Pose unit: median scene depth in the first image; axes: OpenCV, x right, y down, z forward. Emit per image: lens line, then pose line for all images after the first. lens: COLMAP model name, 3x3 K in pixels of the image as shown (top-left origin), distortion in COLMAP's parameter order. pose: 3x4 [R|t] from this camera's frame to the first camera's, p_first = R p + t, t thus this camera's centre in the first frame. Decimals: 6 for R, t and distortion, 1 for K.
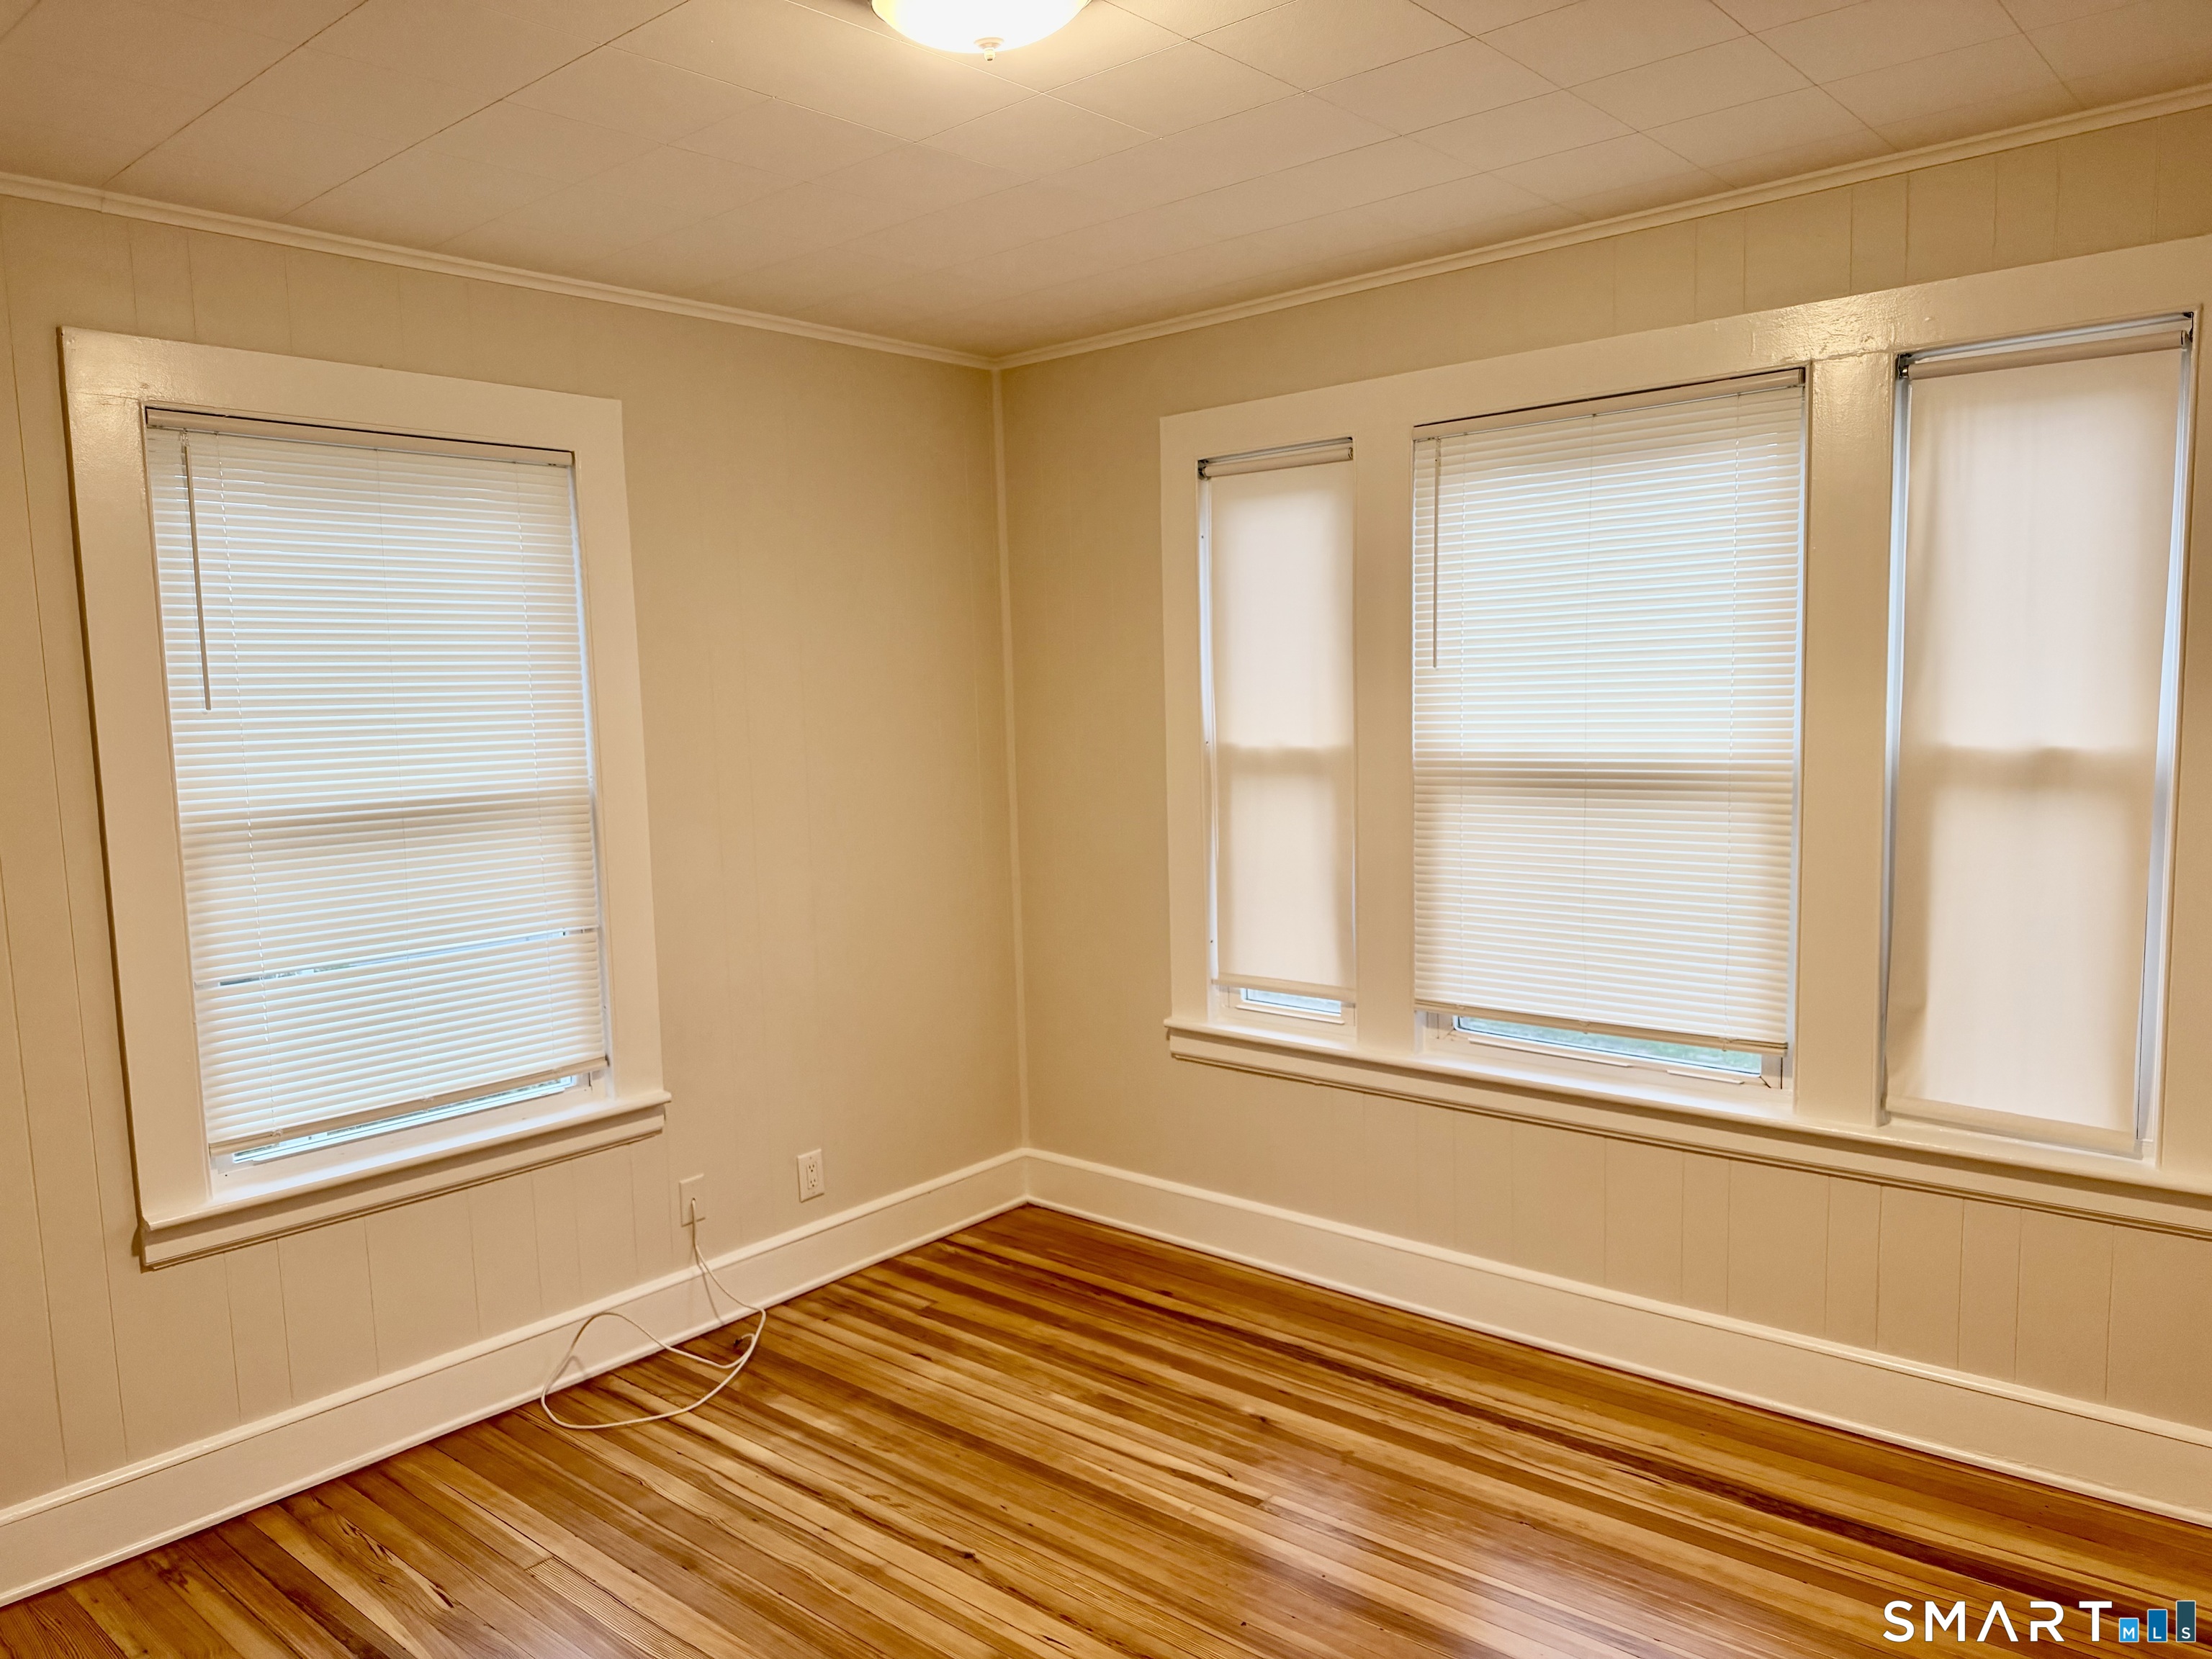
lens RADIAL K [[1568.5, 0, 1112.9], [0, 1568.5, 819.1], [0, 0, 1]] dist [0.083772, -0.124134]
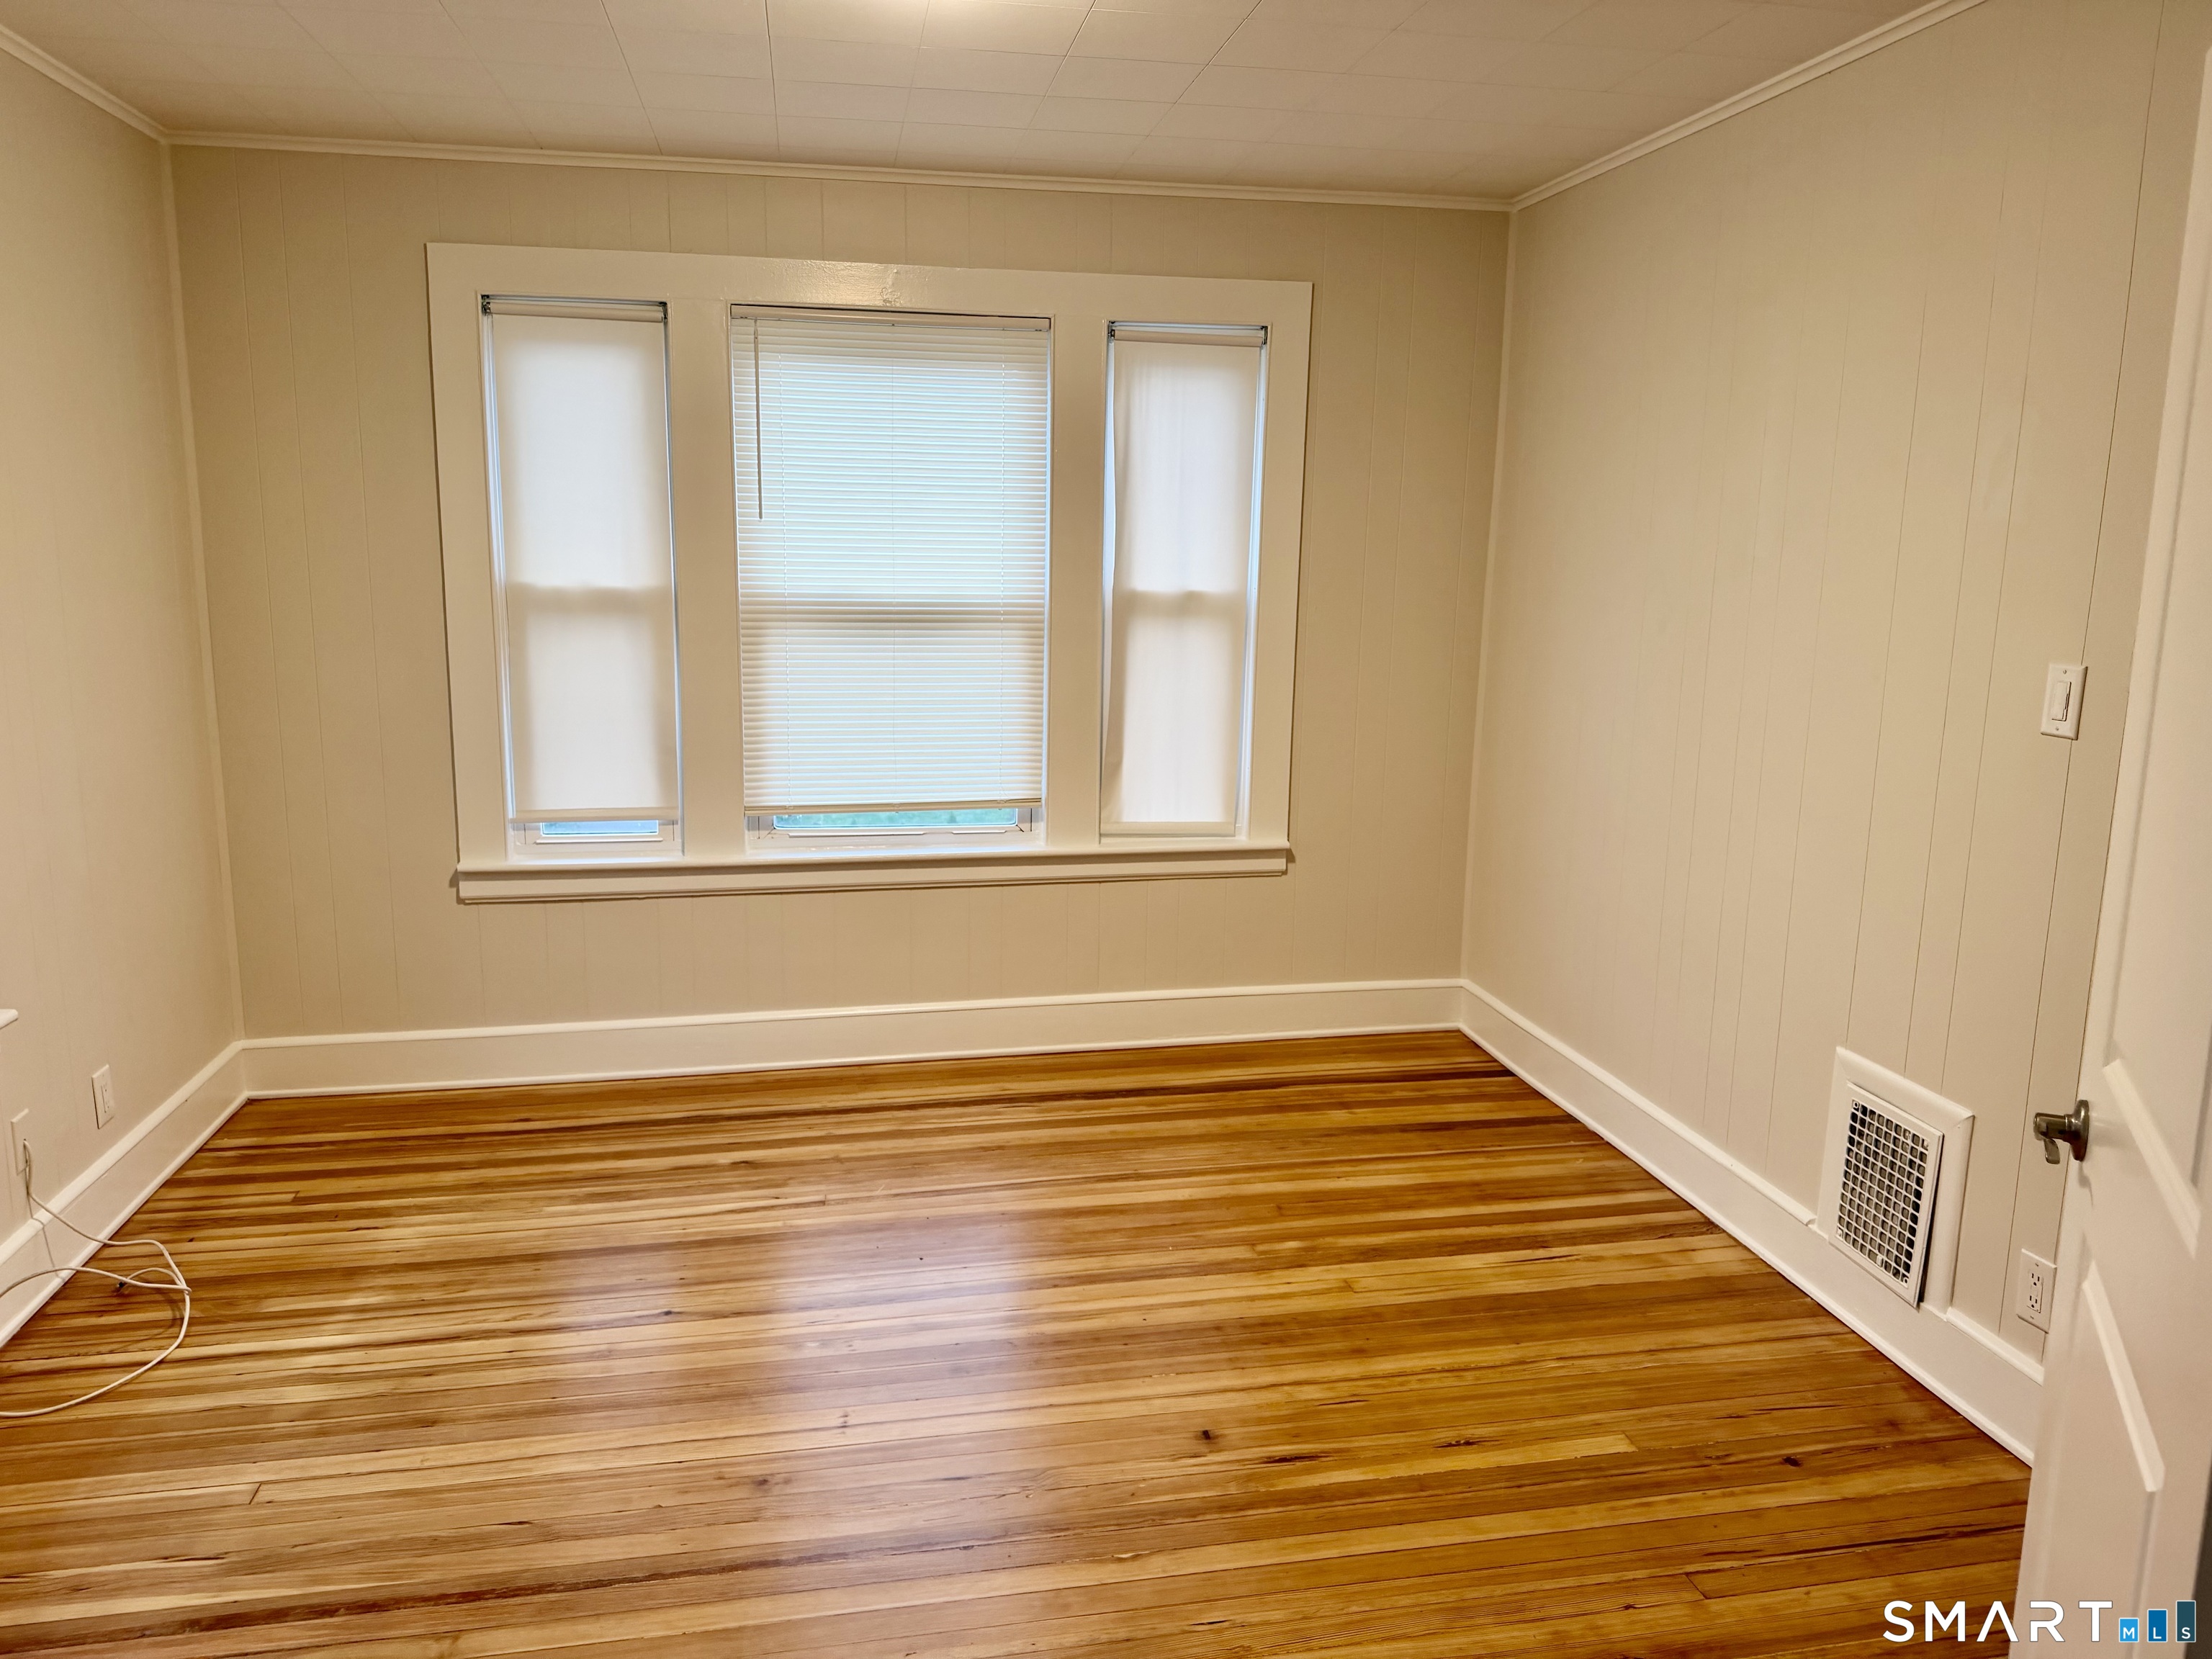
lens RADIAL K [[1550.0, 0, 1106.0], [0, 1550.0, 829.5], [0, 0, 1]] dist [0.075285, -0.100436]
pose [[0.603959, -0.102622, 0.790381, -0.584193], [0.045221, 0.994491, 0.094569, 0.035361], [-0.795731, -0.021374, 0.605273, 0.089574]]
